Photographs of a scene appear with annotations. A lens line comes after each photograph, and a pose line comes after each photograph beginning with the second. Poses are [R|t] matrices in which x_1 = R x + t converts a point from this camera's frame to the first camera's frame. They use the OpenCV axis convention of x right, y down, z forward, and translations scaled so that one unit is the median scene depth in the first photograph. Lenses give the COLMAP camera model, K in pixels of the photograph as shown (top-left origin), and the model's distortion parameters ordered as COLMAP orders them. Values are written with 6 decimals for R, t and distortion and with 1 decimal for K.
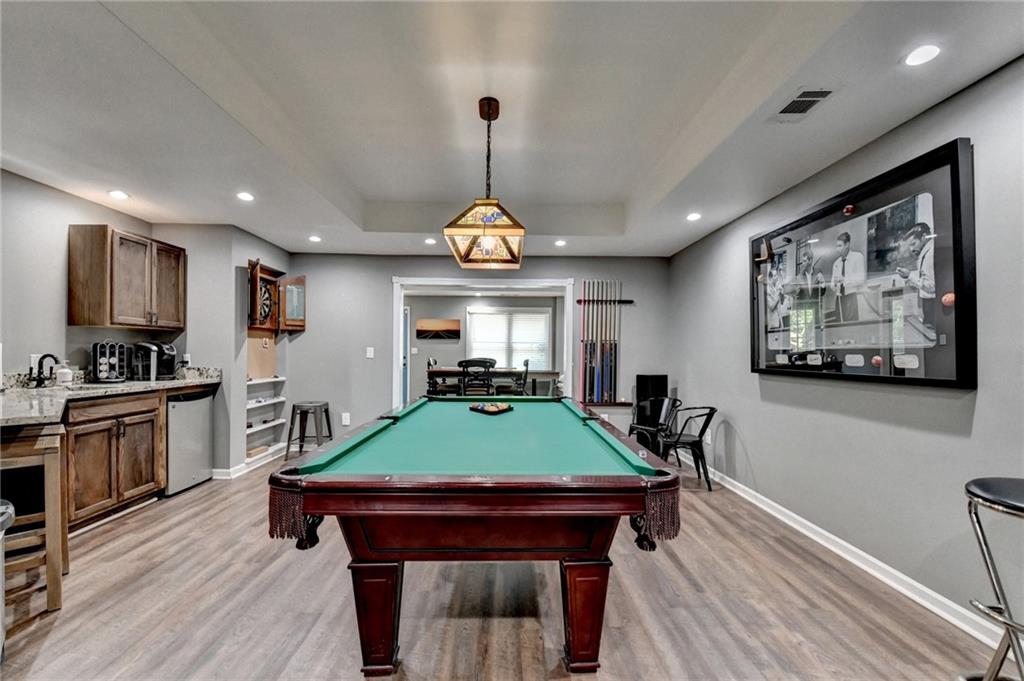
lens RADIAL K [[420.1, 0, 513.5], [0, 420.1, 356.9], [0, 0, 1]] dist [-0.002396, -0.005394]
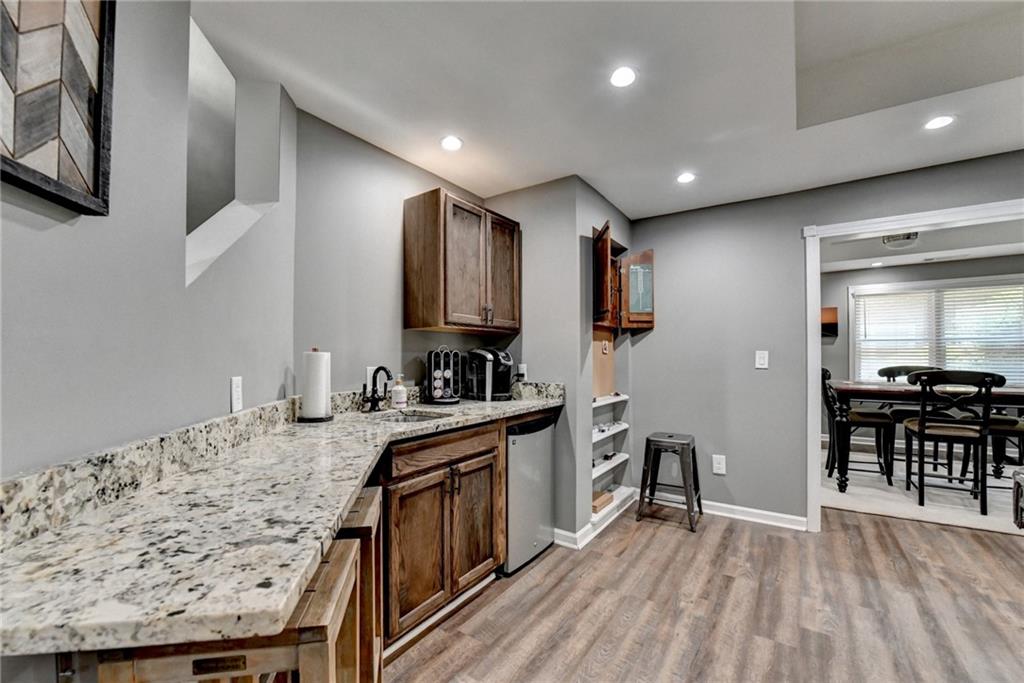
lens RADIAL K [[420.1, 0, 513.5], [0, 420.1, 357.9], [0, 0, 1]] dist [-0.002396, -0.005394]
pose [[0.813646, -0.012590, -0.581224, -0.438308], [0.005609, 0.999889, -0.013807, -0.009154], [0.581333, 0.007974, 0.813627, 0.469343]]
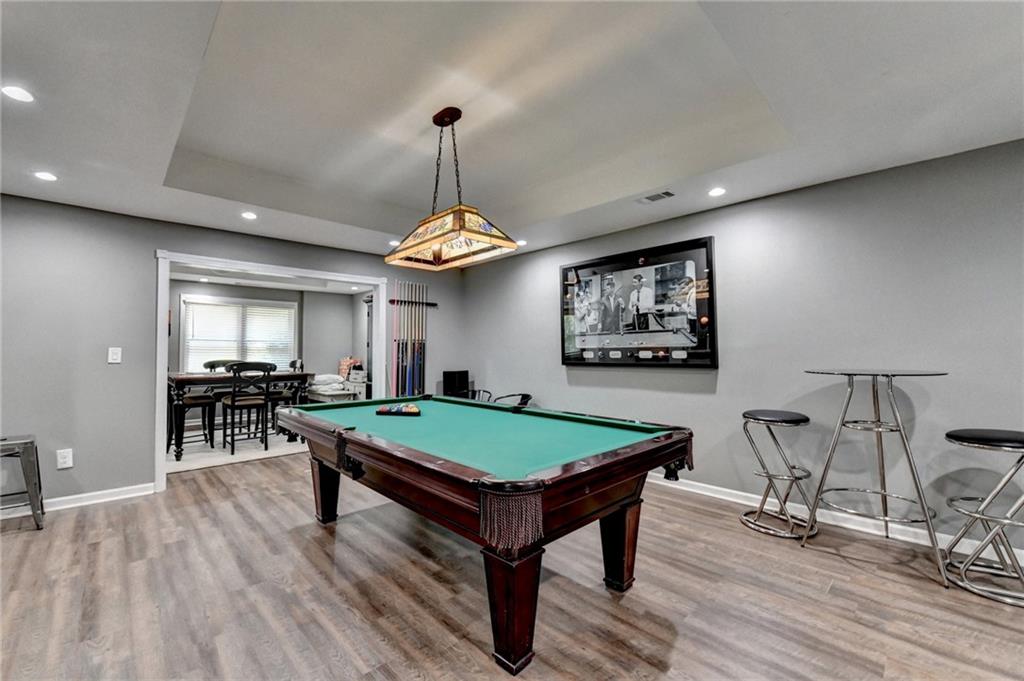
lens RADIAL K [[419.4, 0, 496.8], [0, 419.4, 343.7], [0, 0, 1]] dist [-0.001113, -0.005959]
pose [[0.749509, 0.002341, 0.661990, -0.506995], [0.016503, 0.999617, -0.022220, -0.004640], [-0.661788, 0.027579, 0.749183, 0.123399]]
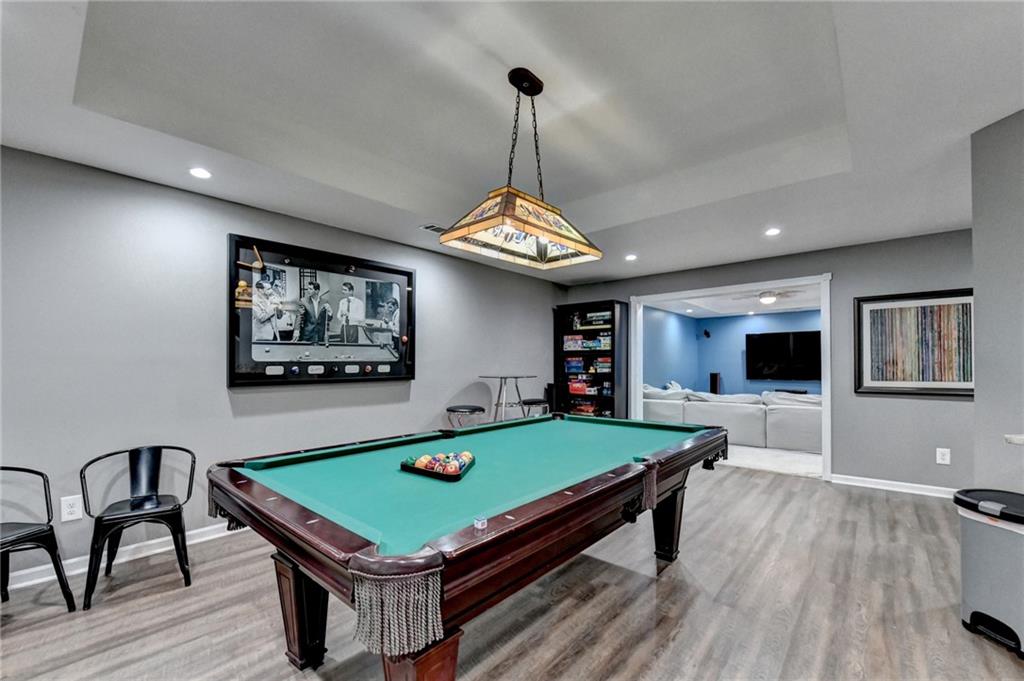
lens RADIAL K [[428.9, 0, 512.1], [0, 428.9, 363.8], [0, 0, 1]] dist [-0.000904, -0.014739]
pose [[-0.742676, -0.003130, 0.669643, -0.488815], [0.007574, 0.999886, 0.013073, -0.019680], [-0.669608, 0.014781, -0.742568, 1.306687]]
